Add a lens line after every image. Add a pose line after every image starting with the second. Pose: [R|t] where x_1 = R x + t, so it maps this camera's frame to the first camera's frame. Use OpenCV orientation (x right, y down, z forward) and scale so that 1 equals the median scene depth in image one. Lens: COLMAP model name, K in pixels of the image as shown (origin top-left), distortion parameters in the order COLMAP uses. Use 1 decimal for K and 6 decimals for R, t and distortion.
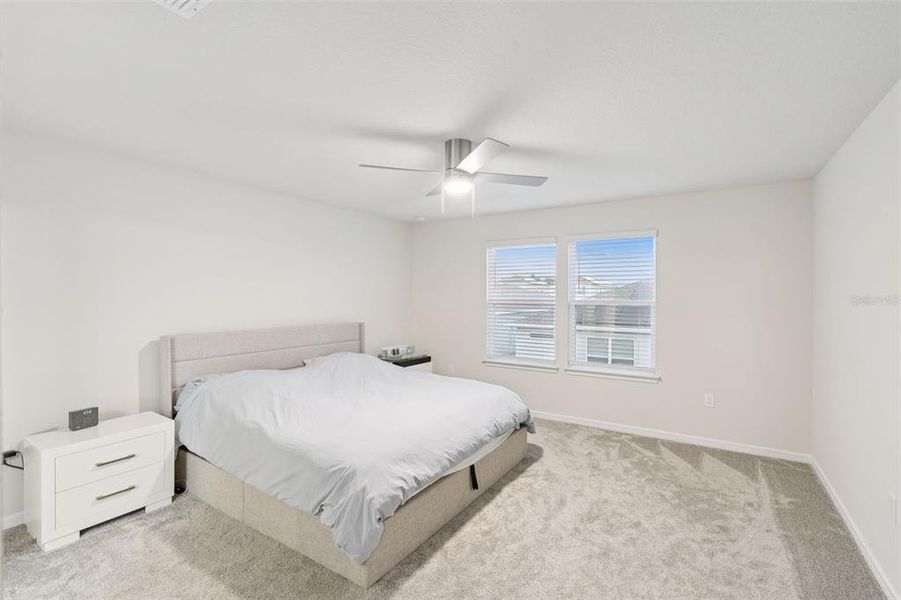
lens RADIAL K [[419.3, 0, 448.3], [0, 419.3, 293.0], [0, 0, 1]] dist [0.000587, 0.000394]
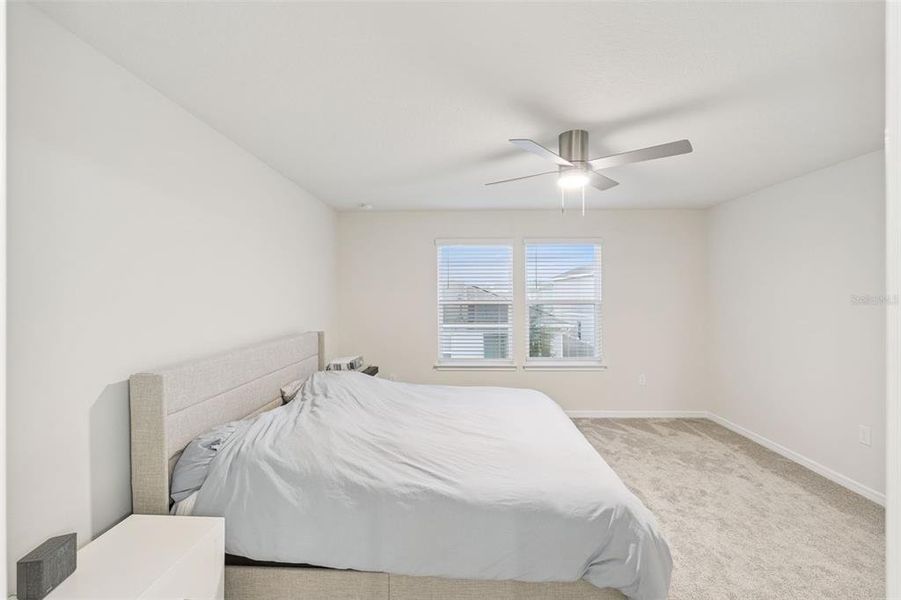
lens RADIAL K [[419.3, 0, 448.3], [0, 419.3, 293.0], [0, 0, 1]] dist [0.000587, 0.000394]
pose [[0.850361, -0.003139, 0.526191, -0.616854], [0.001494, 0.999993, 0.003552, -0.006468], [-0.526198, -0.002234, 0.850359, 0.304783]]
